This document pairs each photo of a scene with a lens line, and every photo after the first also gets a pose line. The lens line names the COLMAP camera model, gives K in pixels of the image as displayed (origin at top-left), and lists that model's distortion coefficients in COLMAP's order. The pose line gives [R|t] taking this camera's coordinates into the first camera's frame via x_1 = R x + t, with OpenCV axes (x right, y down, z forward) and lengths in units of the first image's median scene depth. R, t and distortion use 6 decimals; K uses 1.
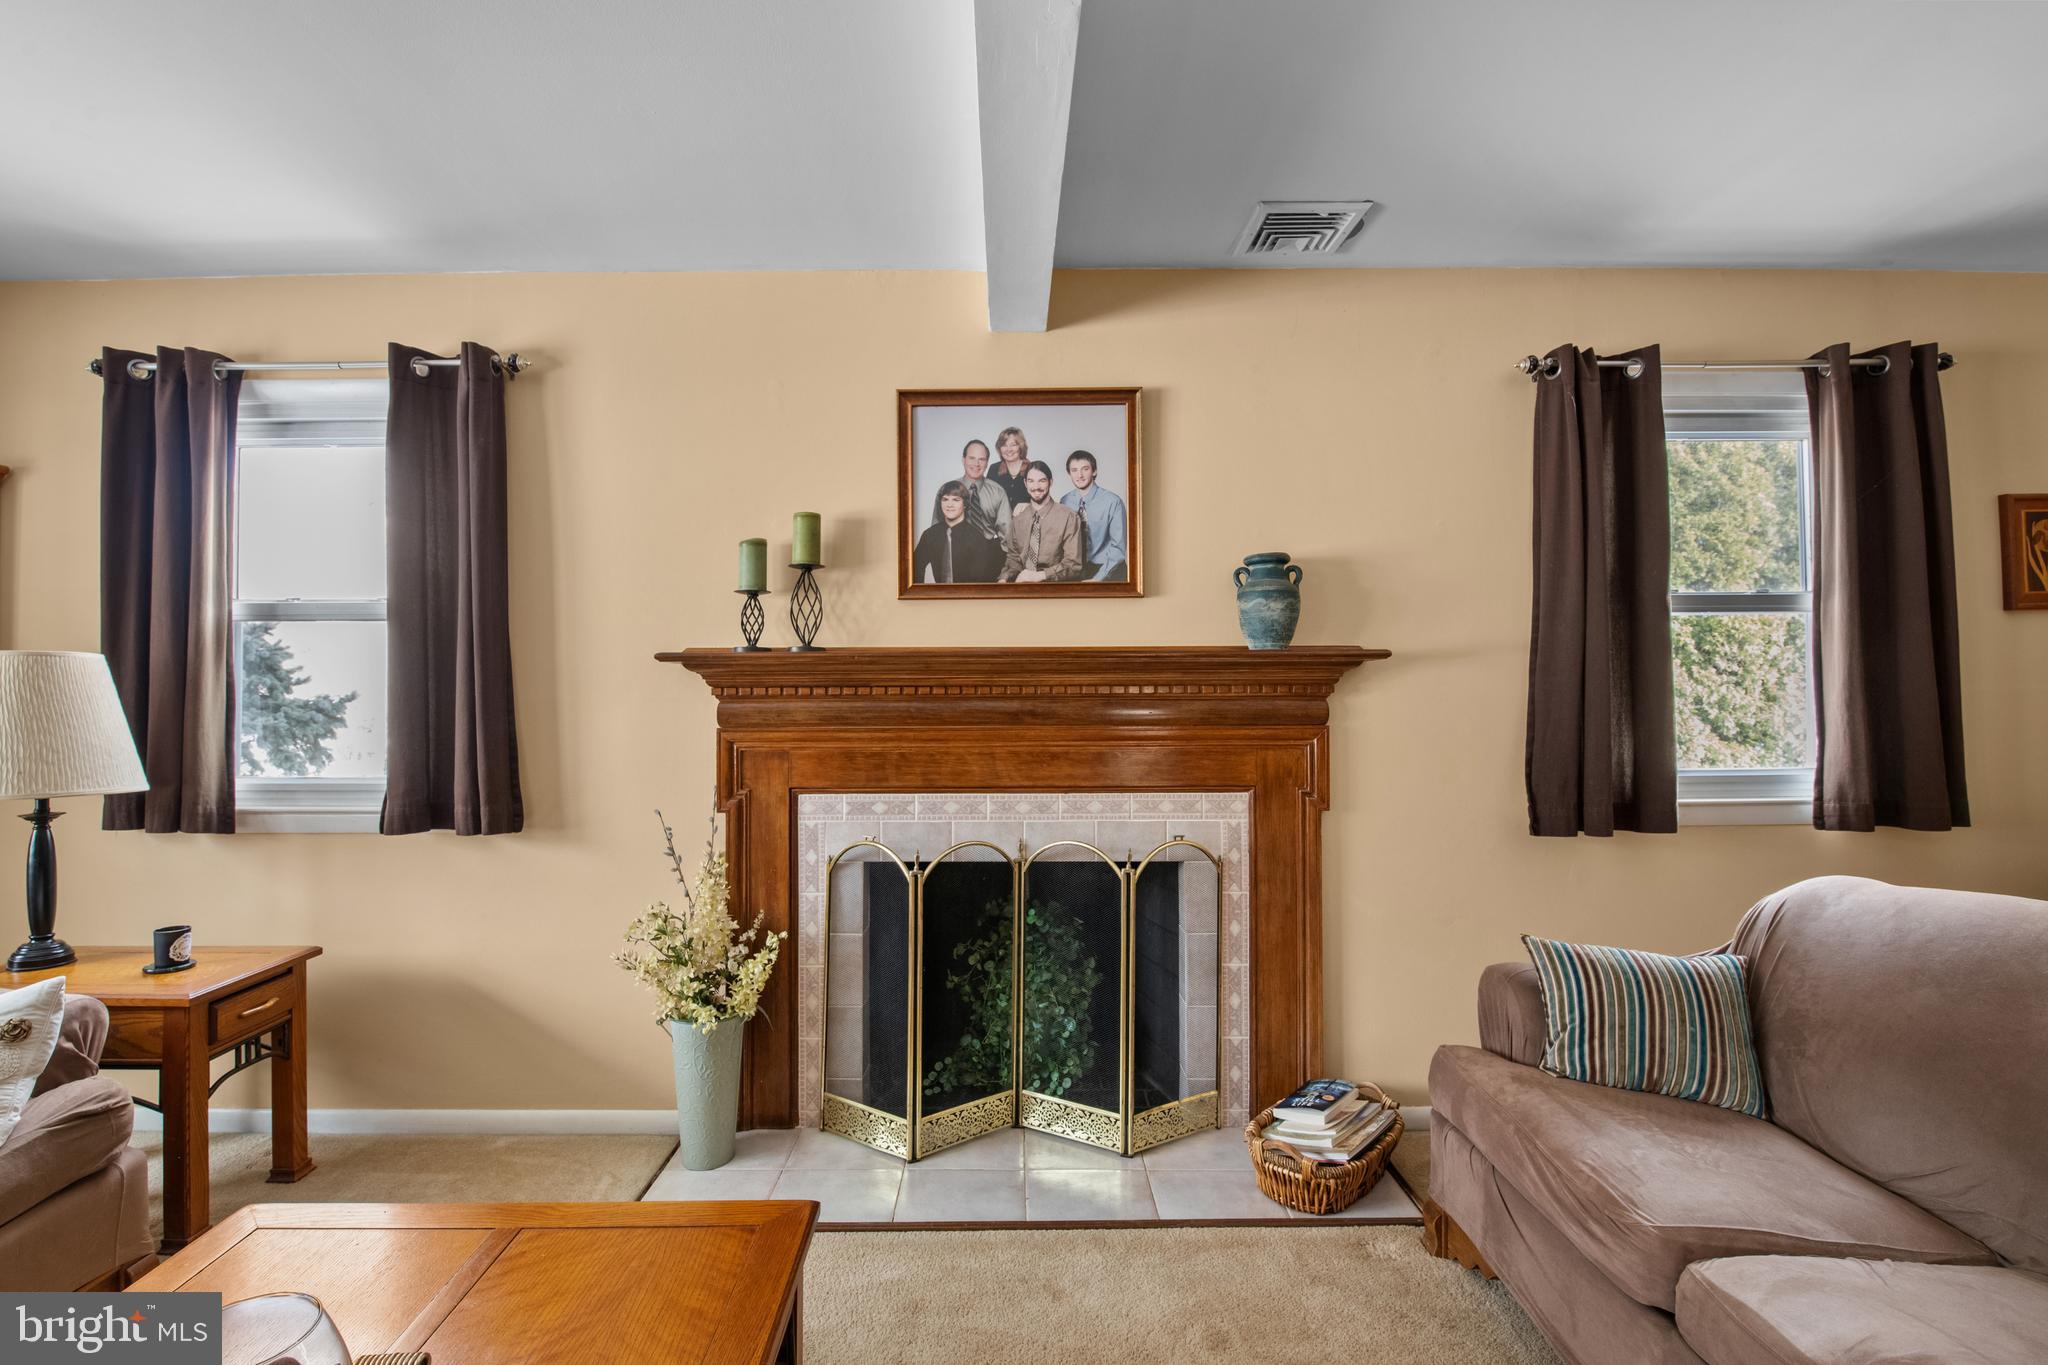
lens RADIAL K [[929.6, 0, 1029.4], [0, 929.6, 668.9], [0, 0, 1]] dist [-0.005786, -0.005499]
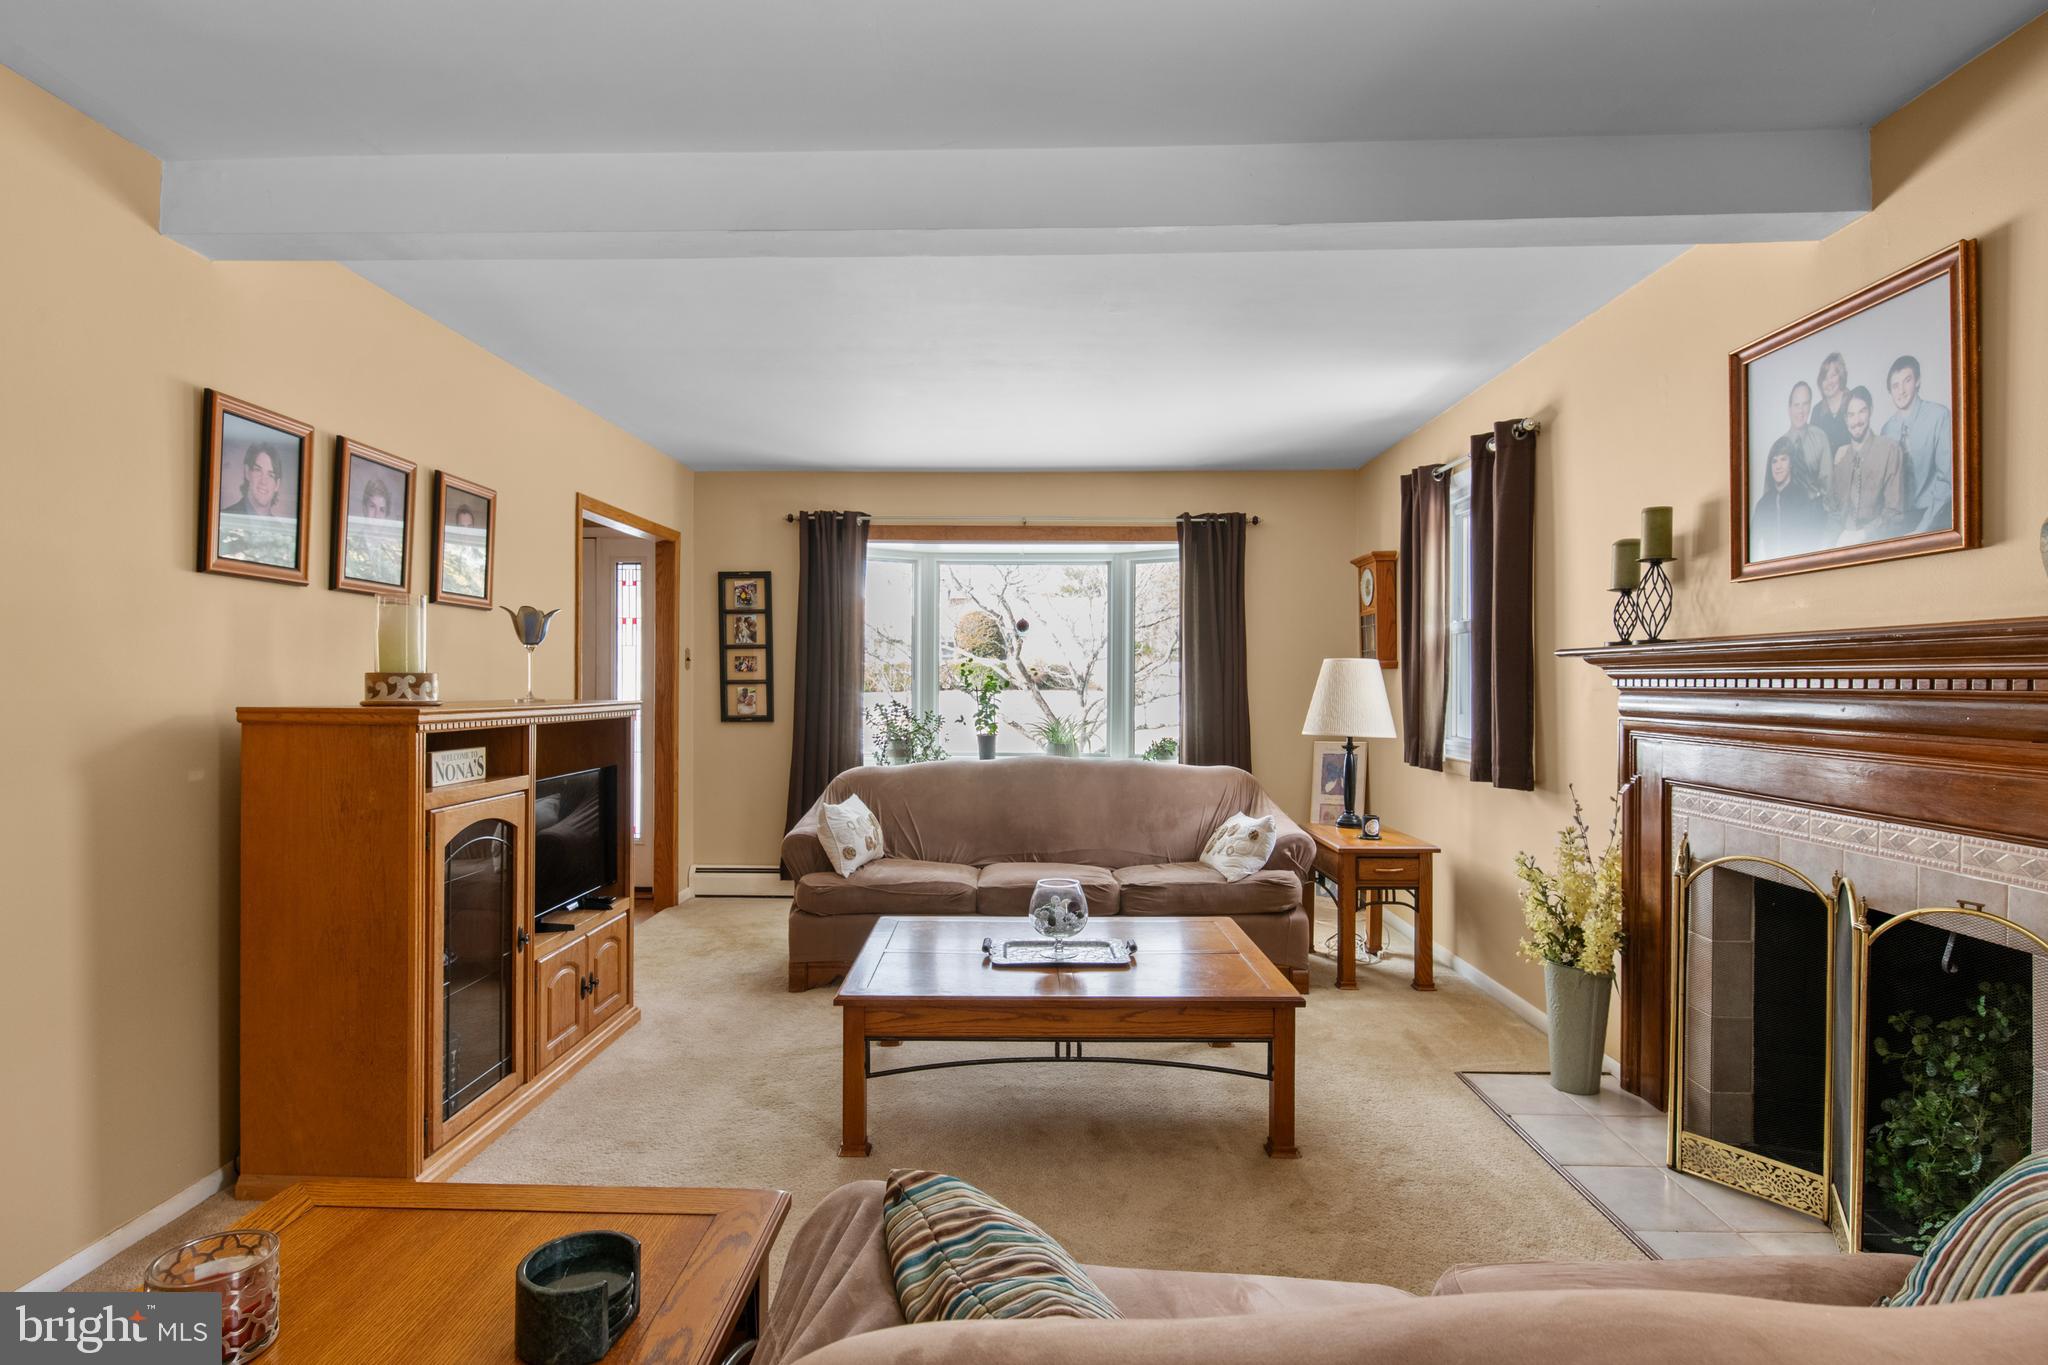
lens RADIAL K [[1044.9, 0, 1024.2], [0, 1044.9, 678.9], [0, 0, 1]] dist [0.000186, -0.006188]
pose [[-0.018417, 0.003611, -0.999824, 0.896466], [0.015836, 0.999869, 0.003320, 0.004693], [0.999705, -0.015772, -0.018472, 0.324512]]
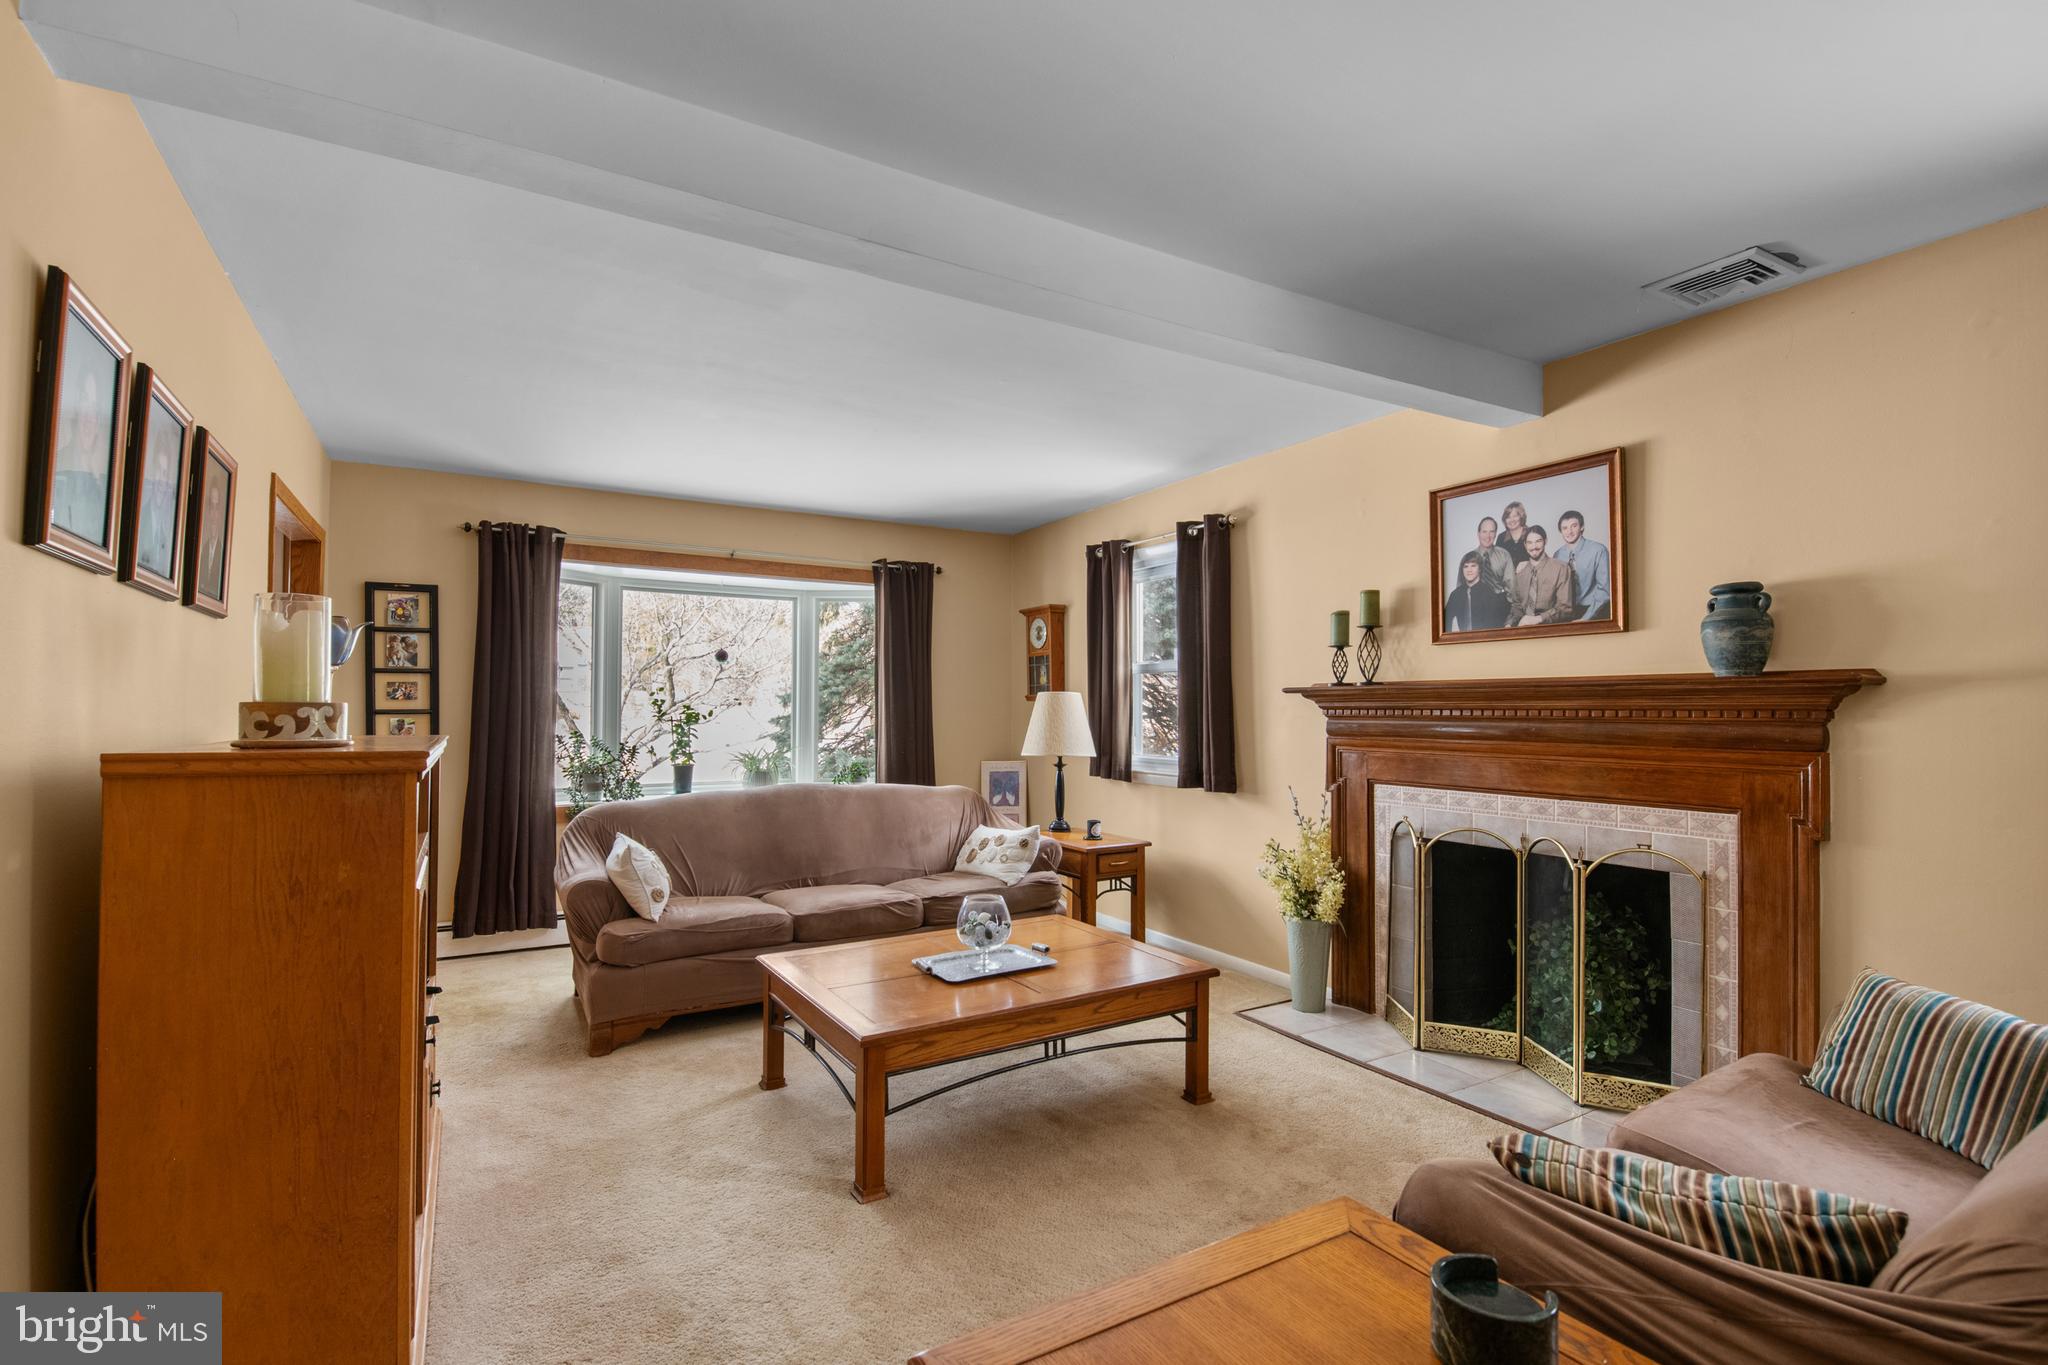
lens RADIAL K [[929.6, 0, 1026.1], [0, 929.6, 682.9], [0, 0, 1]] dist [-0.005786, -0.005499]
pose [[0.510218, -0.018494, -0.859846, 0.720839], [0.010879, 0.999828, -0.015049, -0.005879], [0.859977, -0.001676, 0.510331, -0.201044]]
